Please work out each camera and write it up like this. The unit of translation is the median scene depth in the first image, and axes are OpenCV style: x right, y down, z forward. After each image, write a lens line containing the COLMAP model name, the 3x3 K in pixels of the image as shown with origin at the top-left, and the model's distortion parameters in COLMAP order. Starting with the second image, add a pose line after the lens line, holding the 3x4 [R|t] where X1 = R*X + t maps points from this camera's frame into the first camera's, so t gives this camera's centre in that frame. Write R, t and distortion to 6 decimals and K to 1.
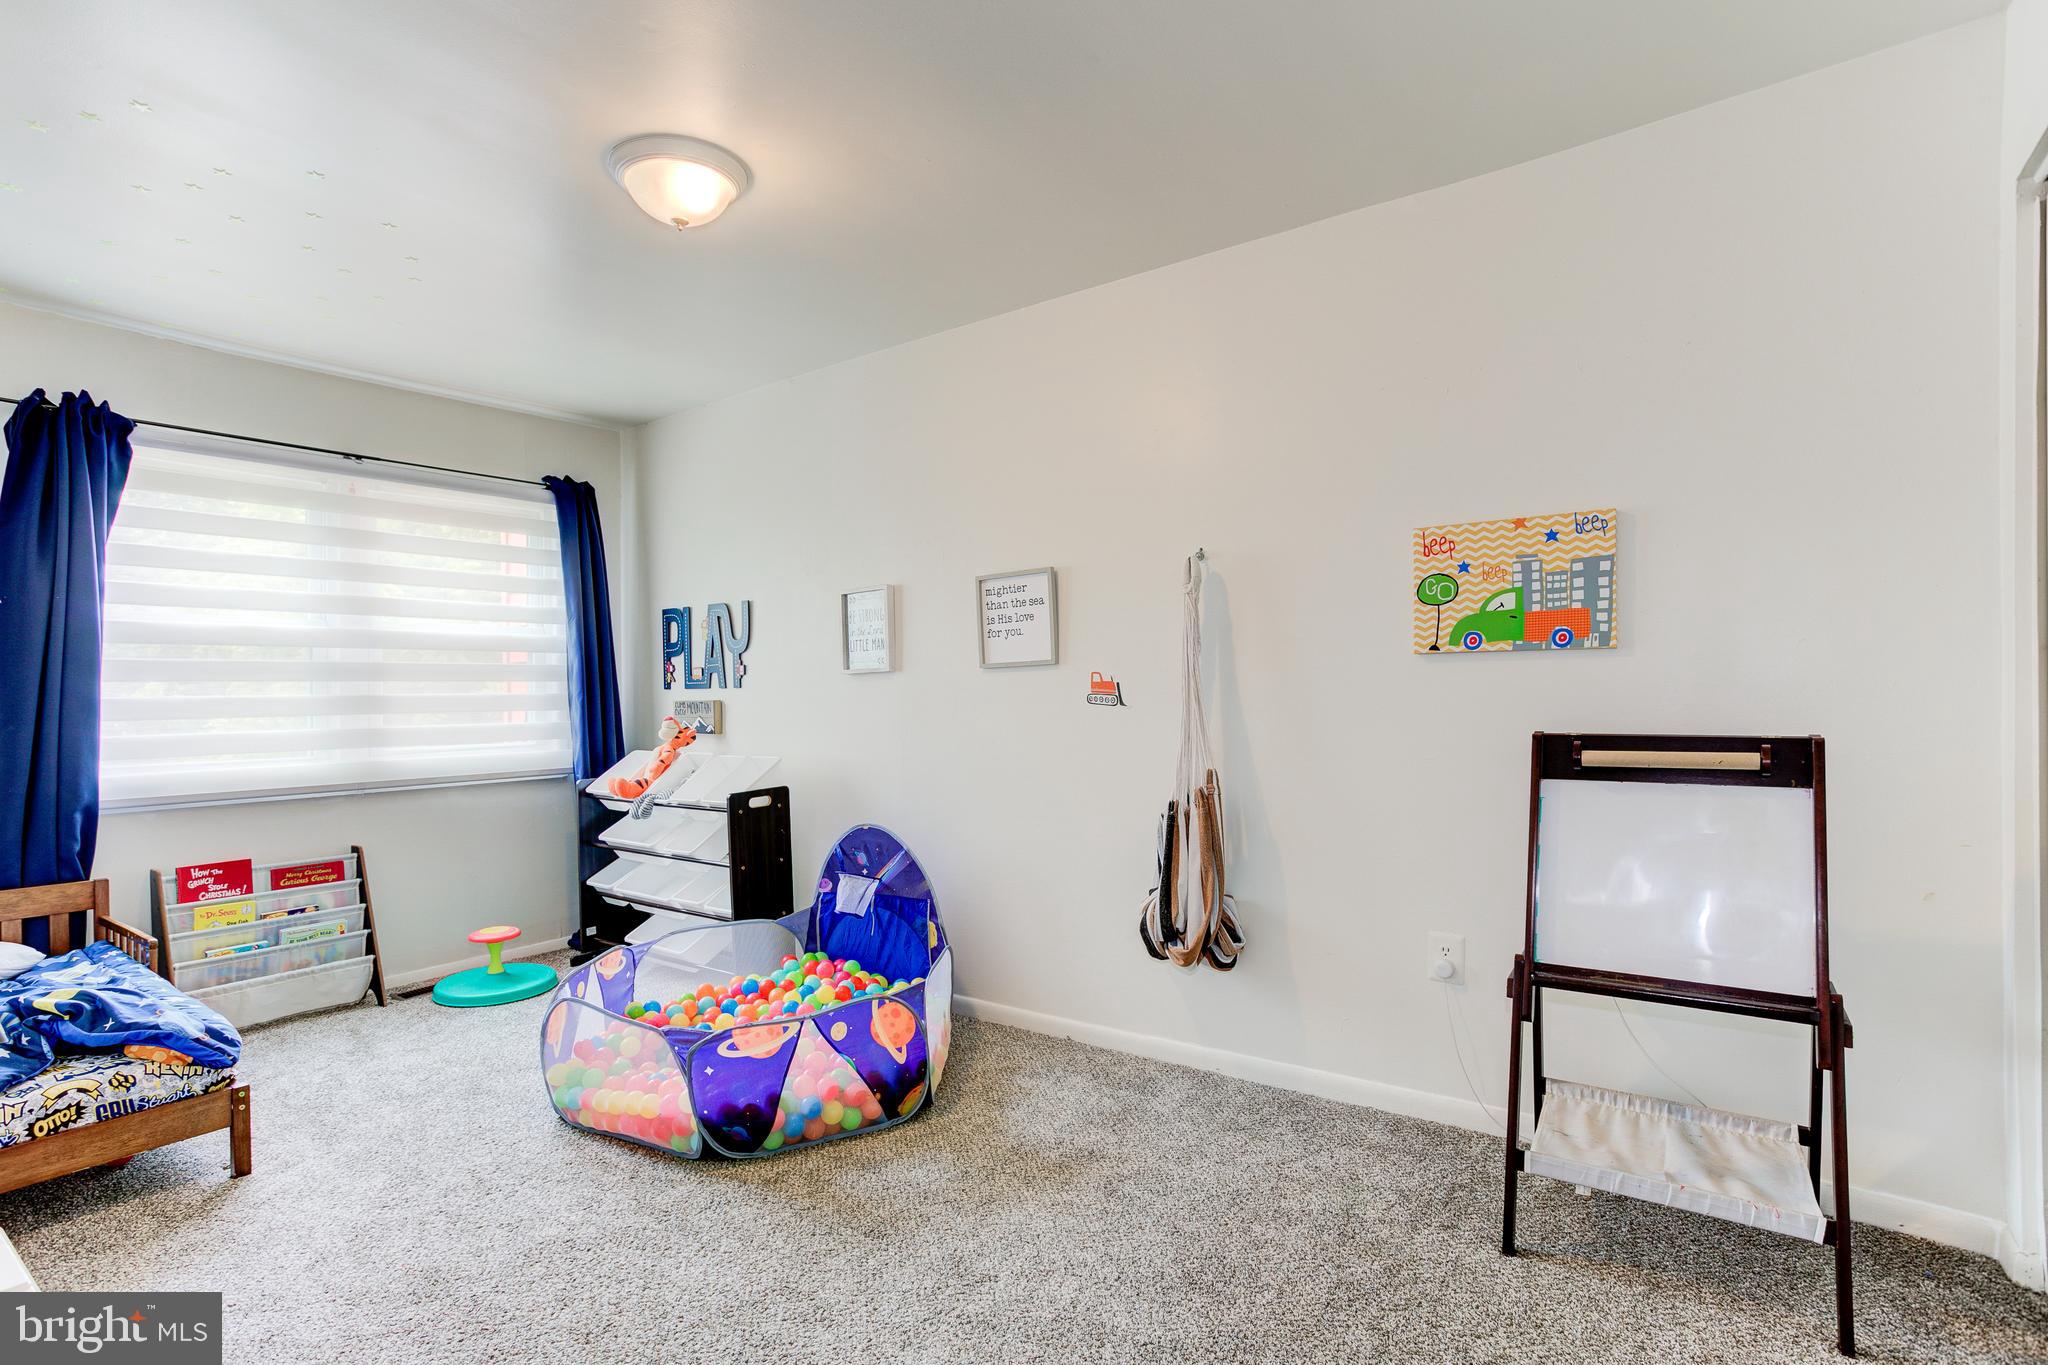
lens RADIAL K [[1003.4, 0, 1009.5], [0, 1003.4, 679.2], [0, 0, 1]] dist [-0.066969, 0.037836]
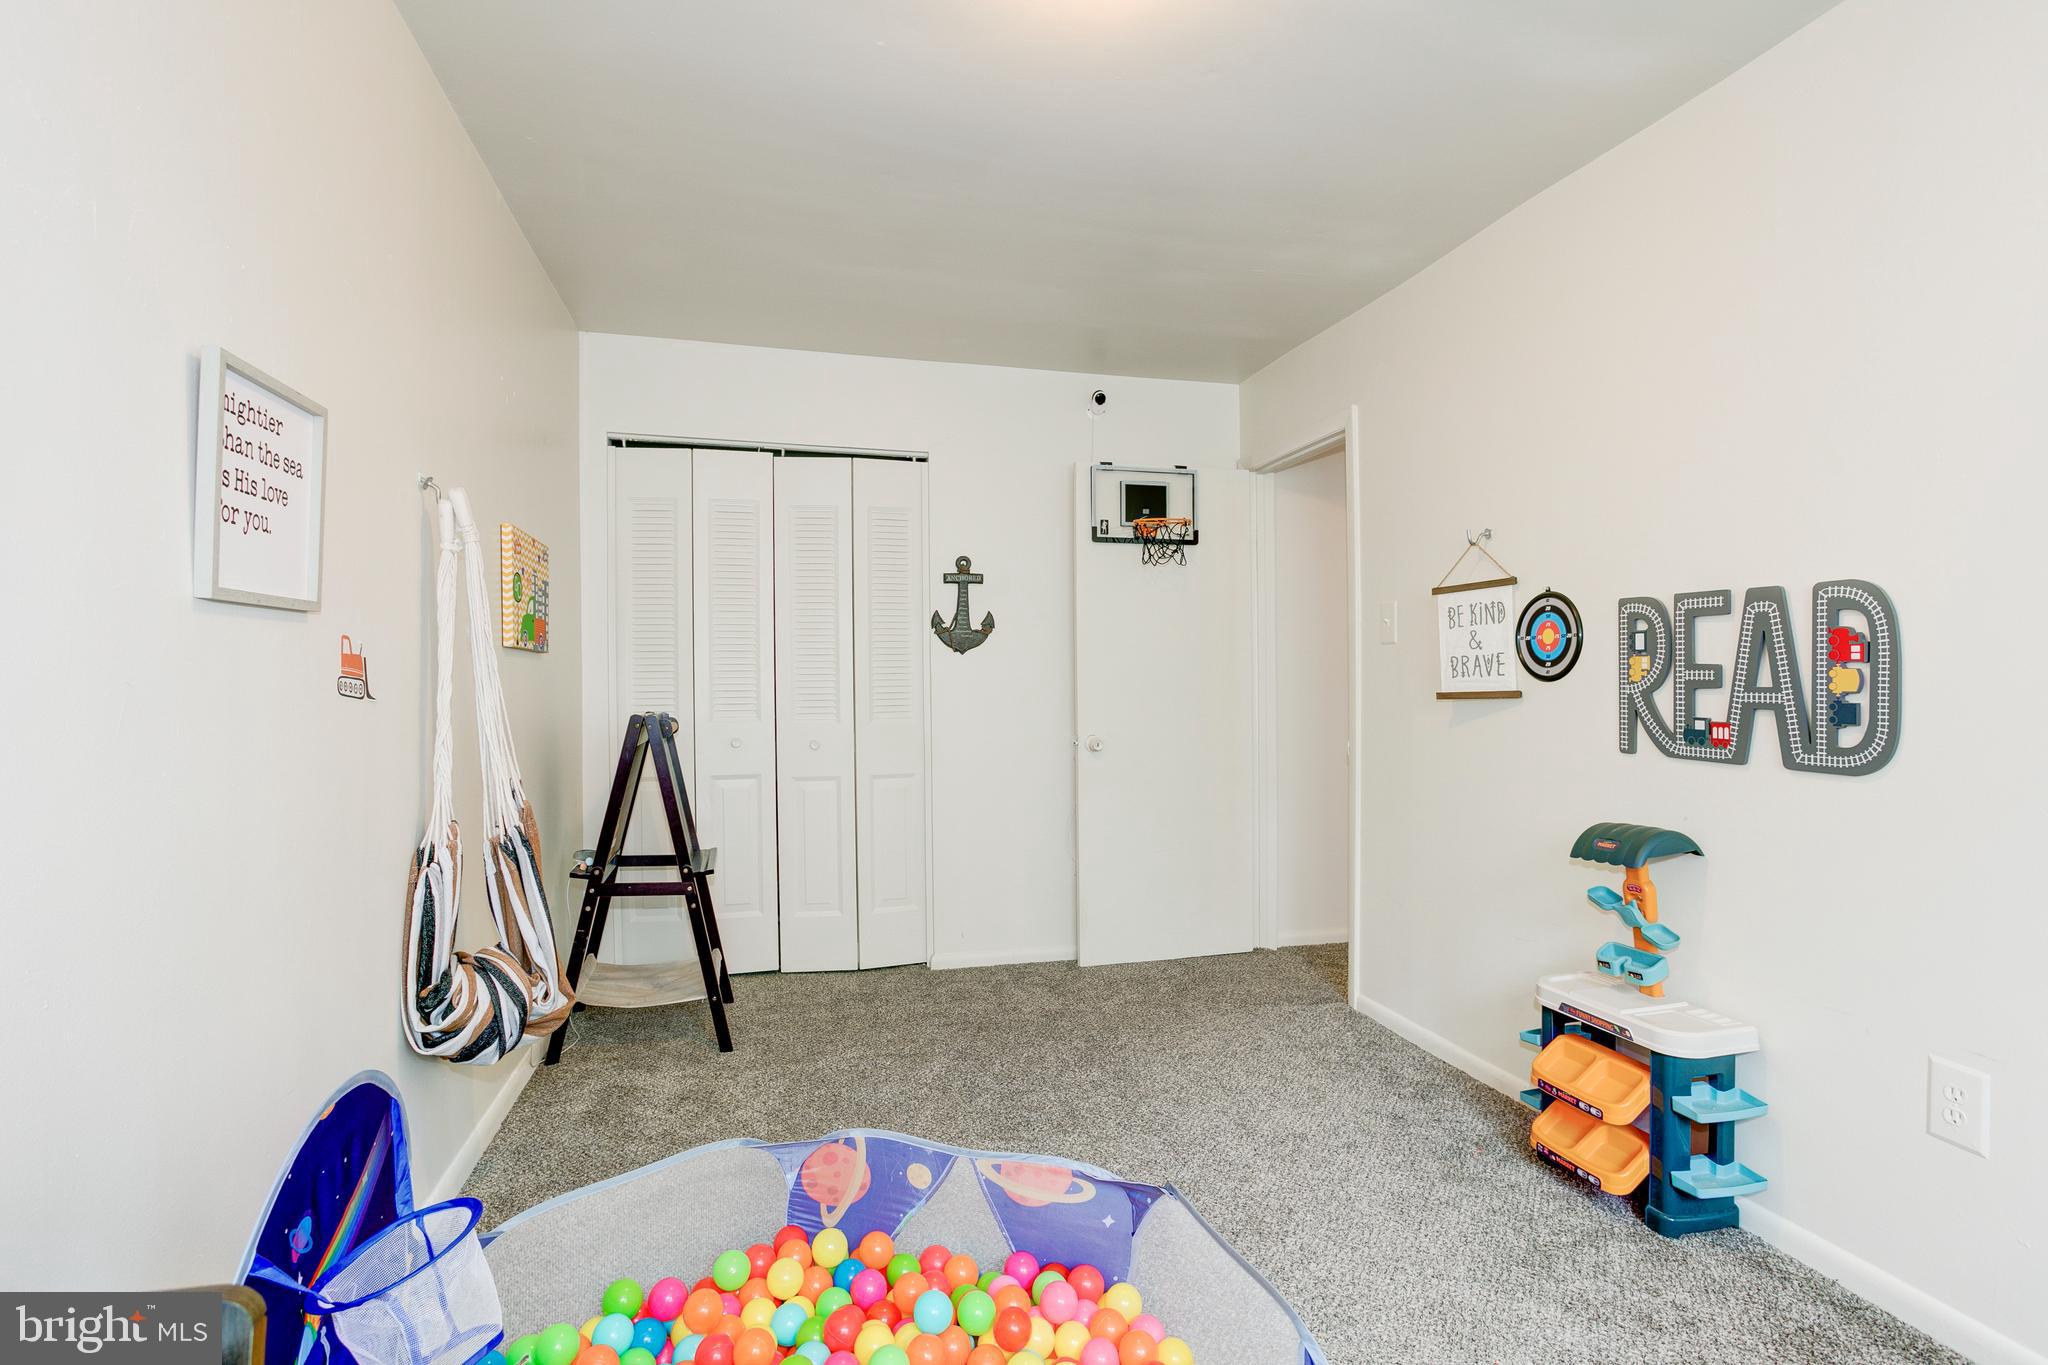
lens RADIAL K [[1003.4, 0, 1009.5], [0, 1003.4, 679.2], [0, 0, 1]] dist [-0.066969, 0.037836]
pose [[-0.767001, 0.019237, 0.641357, -0.489620], [-0.001940, 0.999476, -0.032299, 0.030589], [-0.641643, -0.026017, -0.766562, 1.102909]]
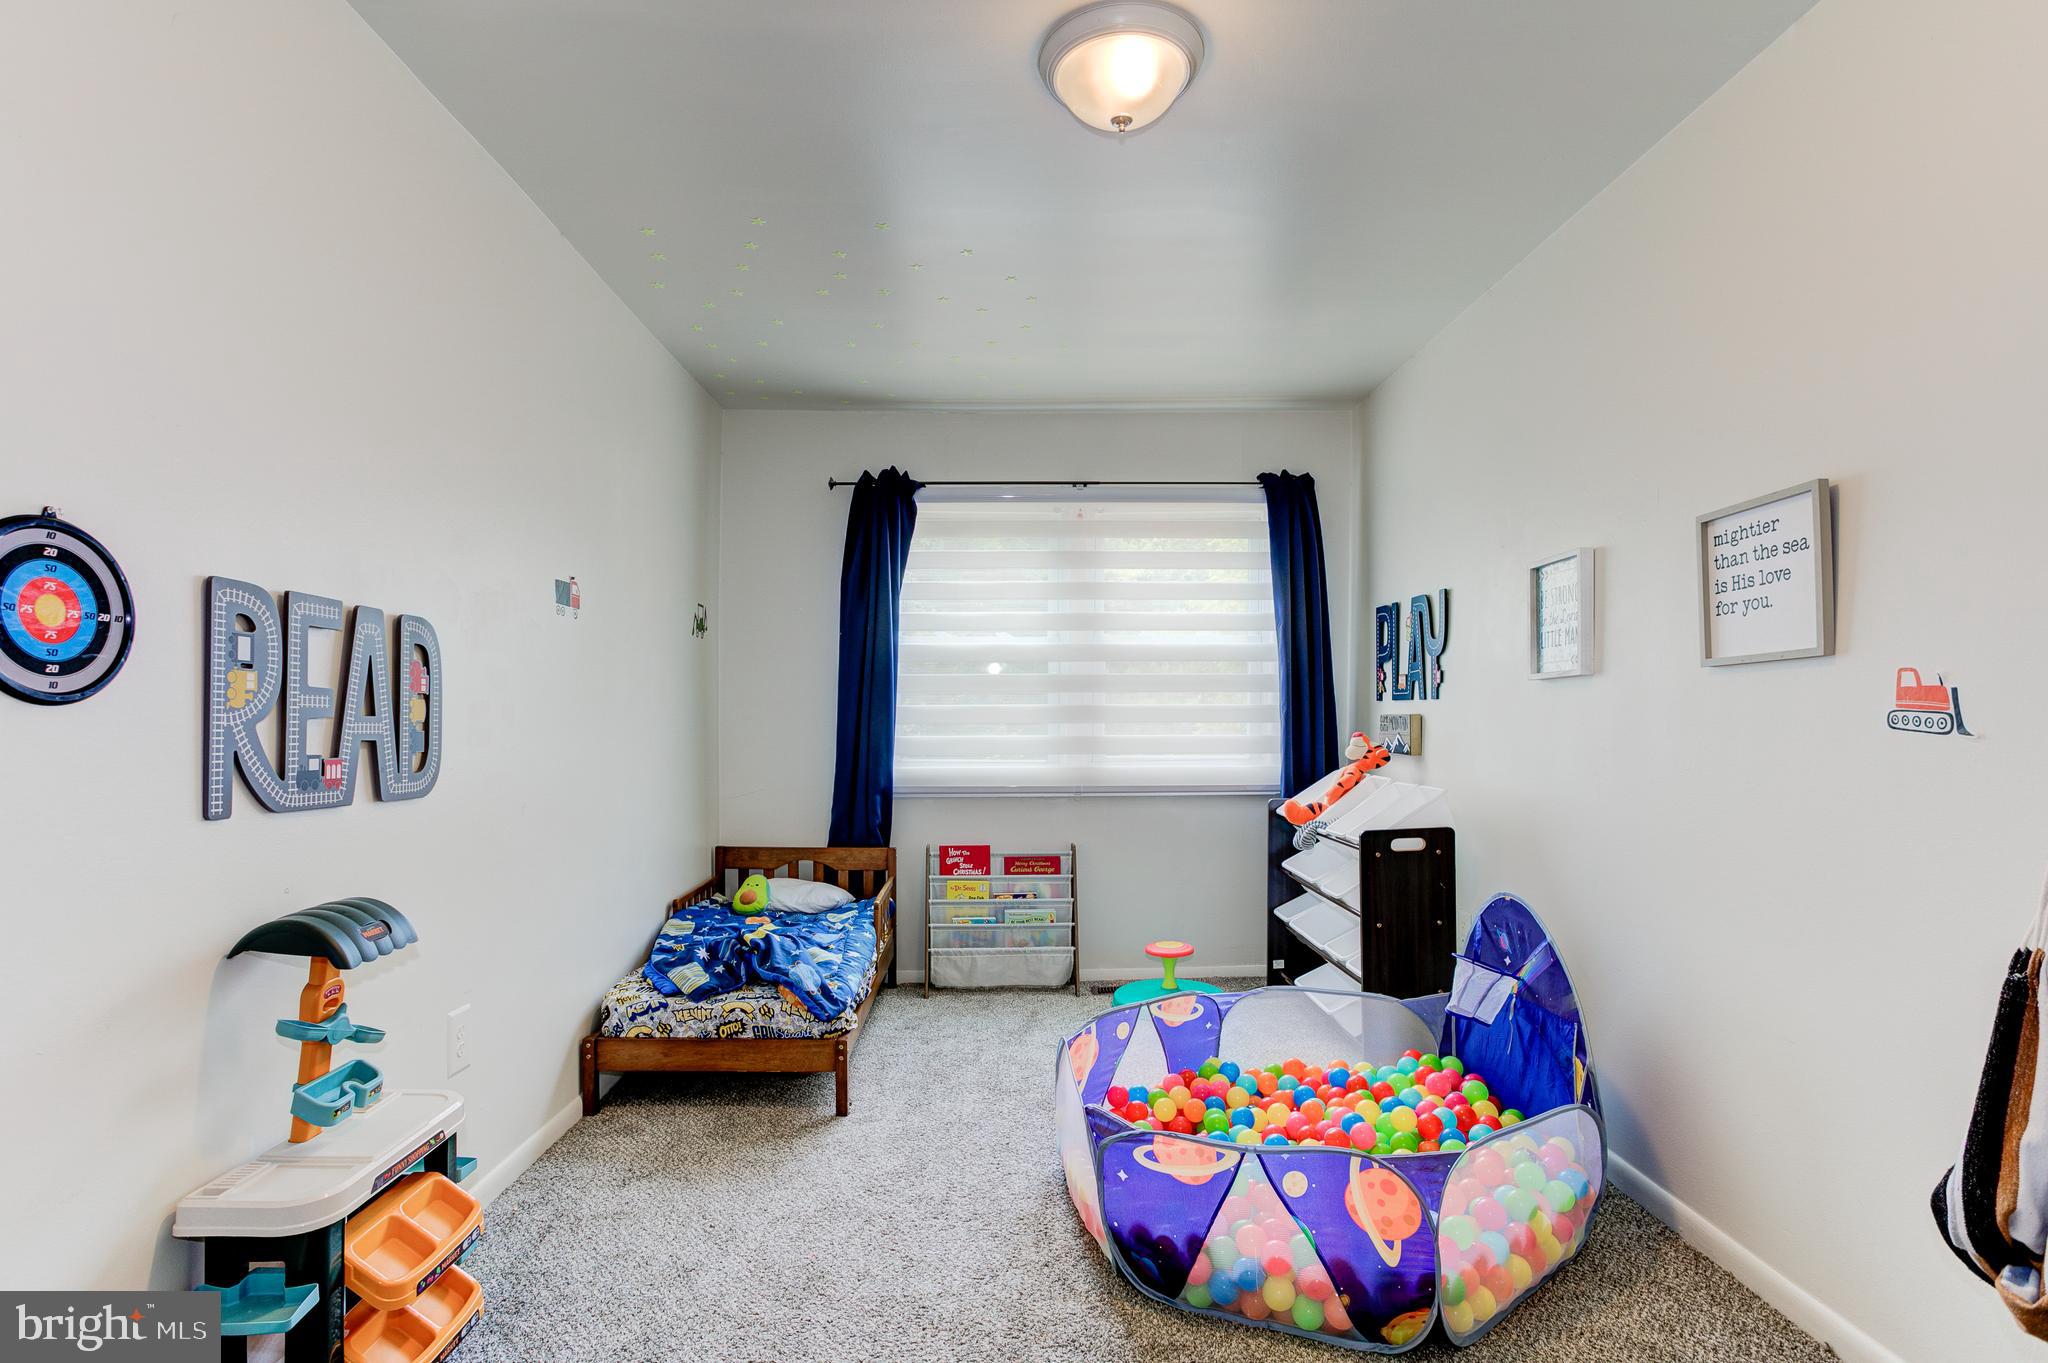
lens RADIAL K [[999.8, 0, 1026.5], [0, 999.8, 717.7], [0, 0, 1]] dist [-0.058712, 0.036290]
pose [[0.620472, 0.016327, -0.784059, 0.186584], [0.003574, 0.999714, 0.023646, 0.004579], [0.784220, -0.017474, 0.620236, 0.311857]]
